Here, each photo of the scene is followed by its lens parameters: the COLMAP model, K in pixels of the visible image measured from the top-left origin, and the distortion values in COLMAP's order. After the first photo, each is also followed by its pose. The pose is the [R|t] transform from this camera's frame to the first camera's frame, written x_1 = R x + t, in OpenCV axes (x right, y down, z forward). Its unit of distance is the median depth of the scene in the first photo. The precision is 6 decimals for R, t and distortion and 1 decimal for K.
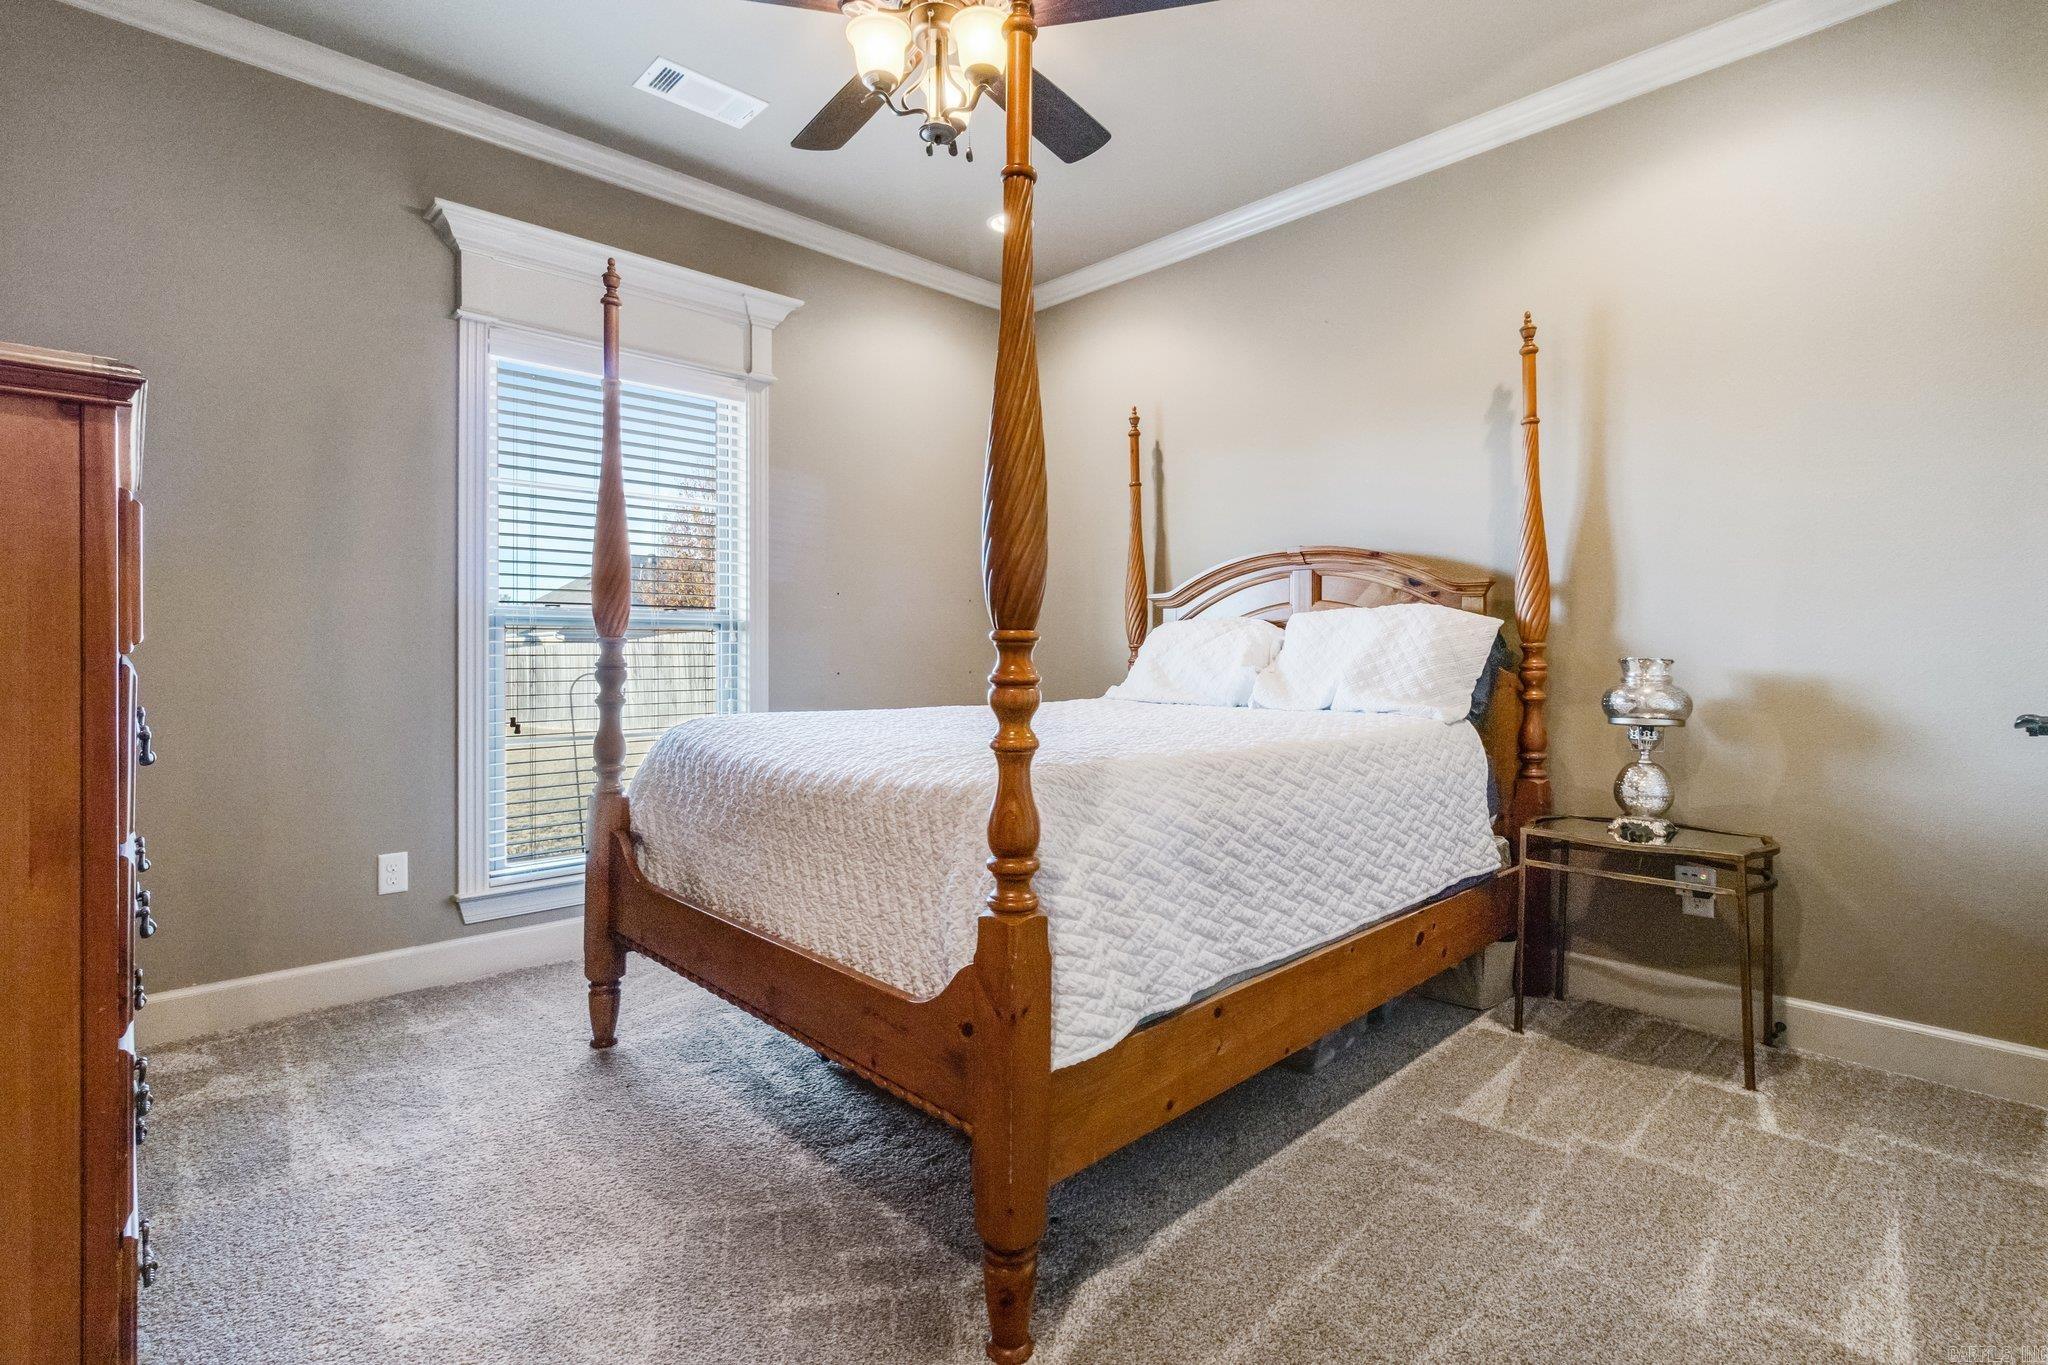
lens RADIAL K [[970.6, 0, 1032.7], [0, 970.6, 655.5], [0, 0, 1]] dist [0.001015, 0.001579]
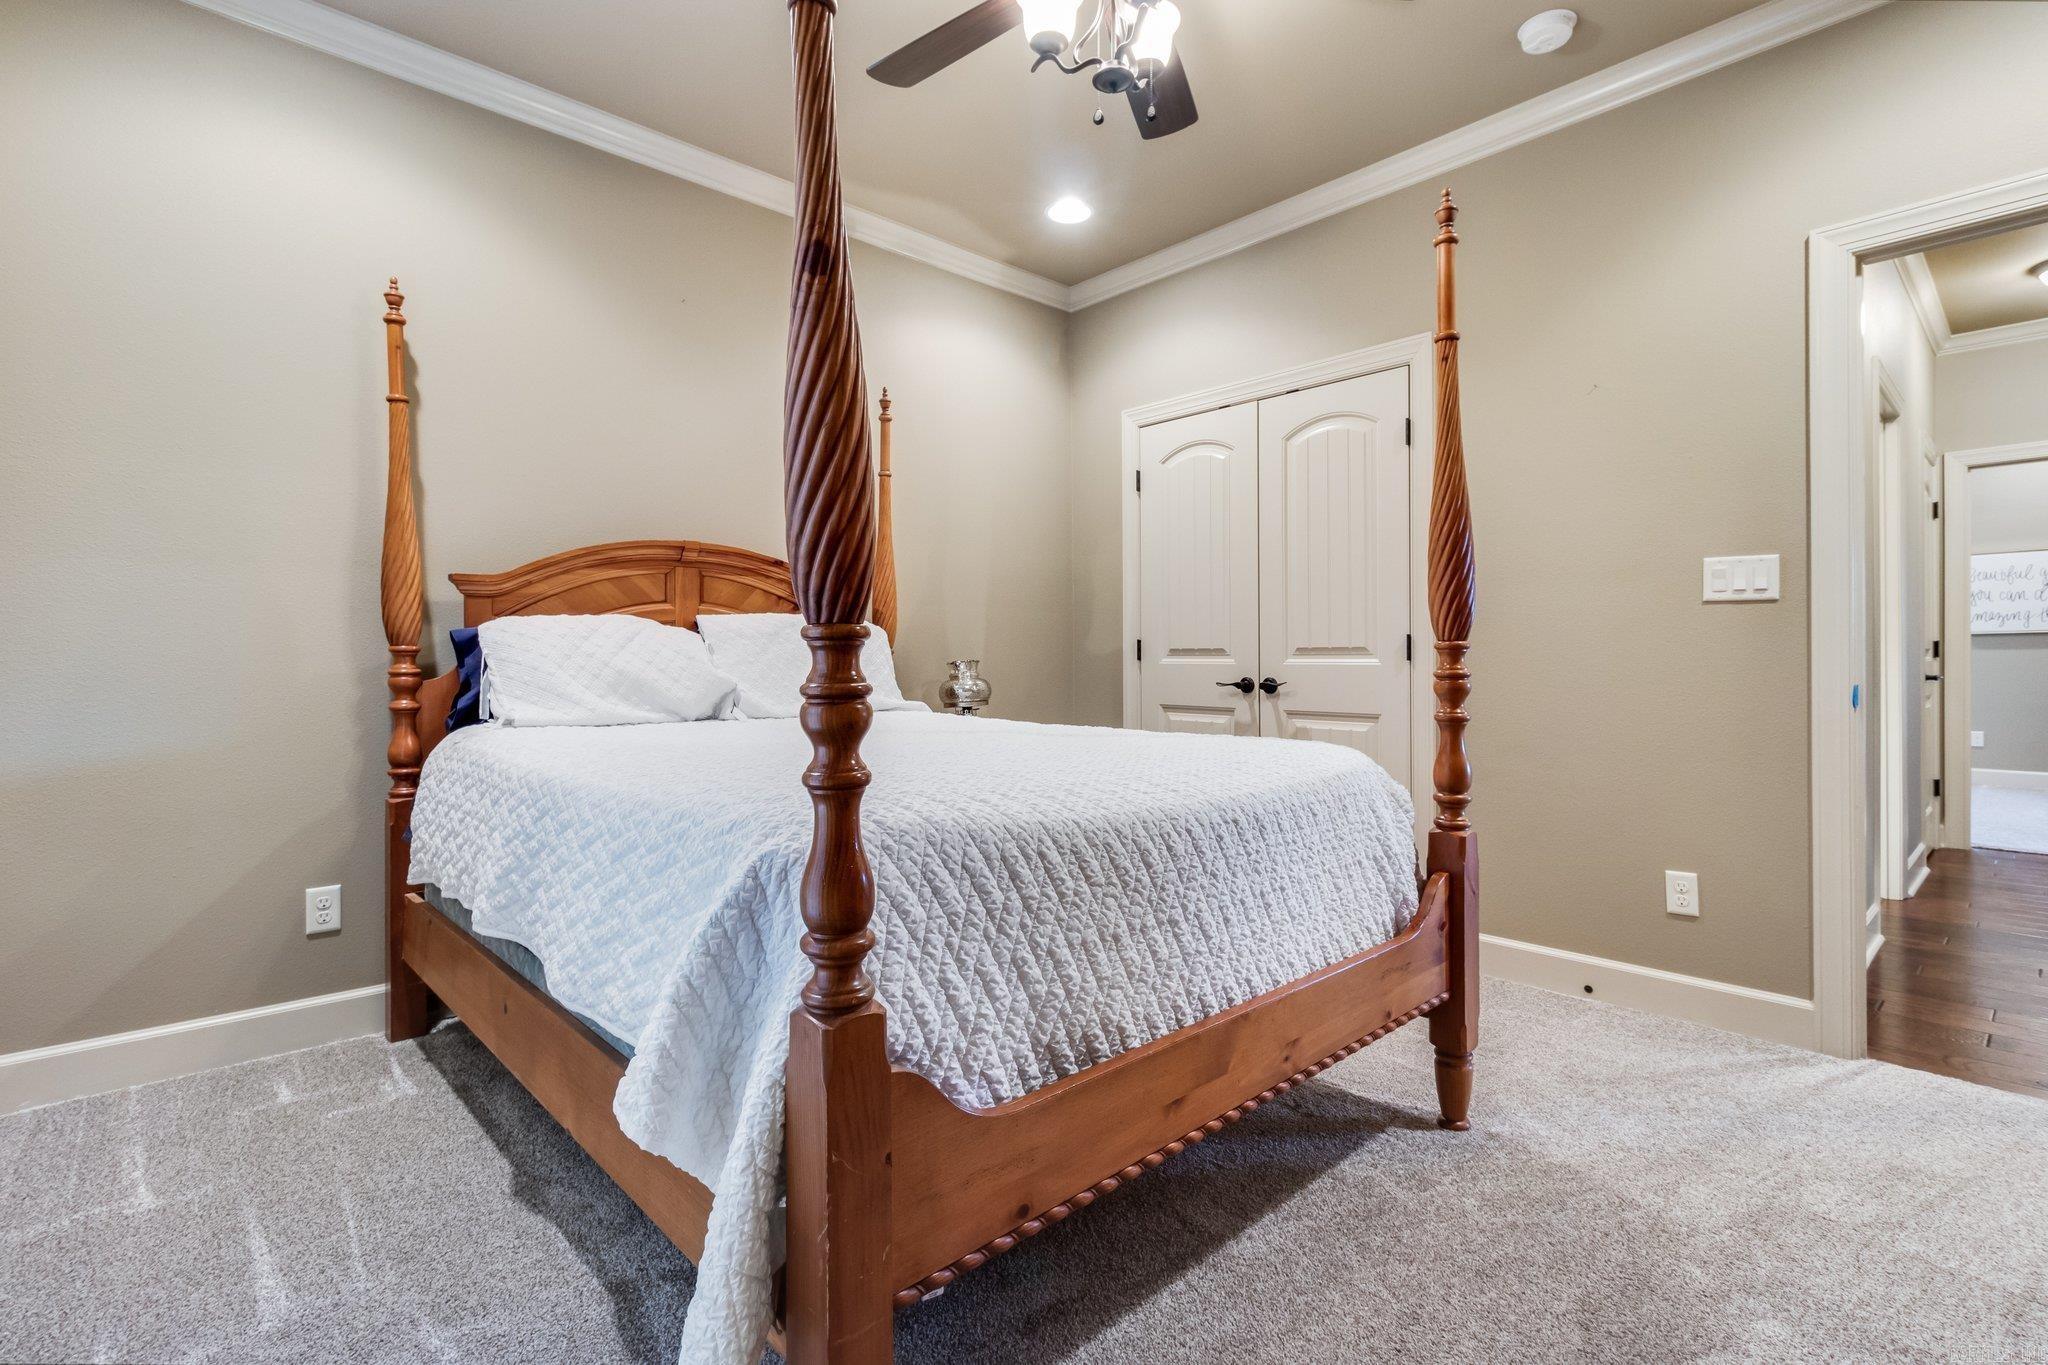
lens RADIAL K [[956.6, 0, 1023.0], [0, 956.6, 659.3], [0, 0, 1]] dist [0.000347, -0.000316]
pose [[0.029961, -0.001785, 0.999549, -0.828796], [0.006633, 0.999977, 0.001587, -0.002372], [-0.999529, 0.006582, 0.029972, 0.900536]]
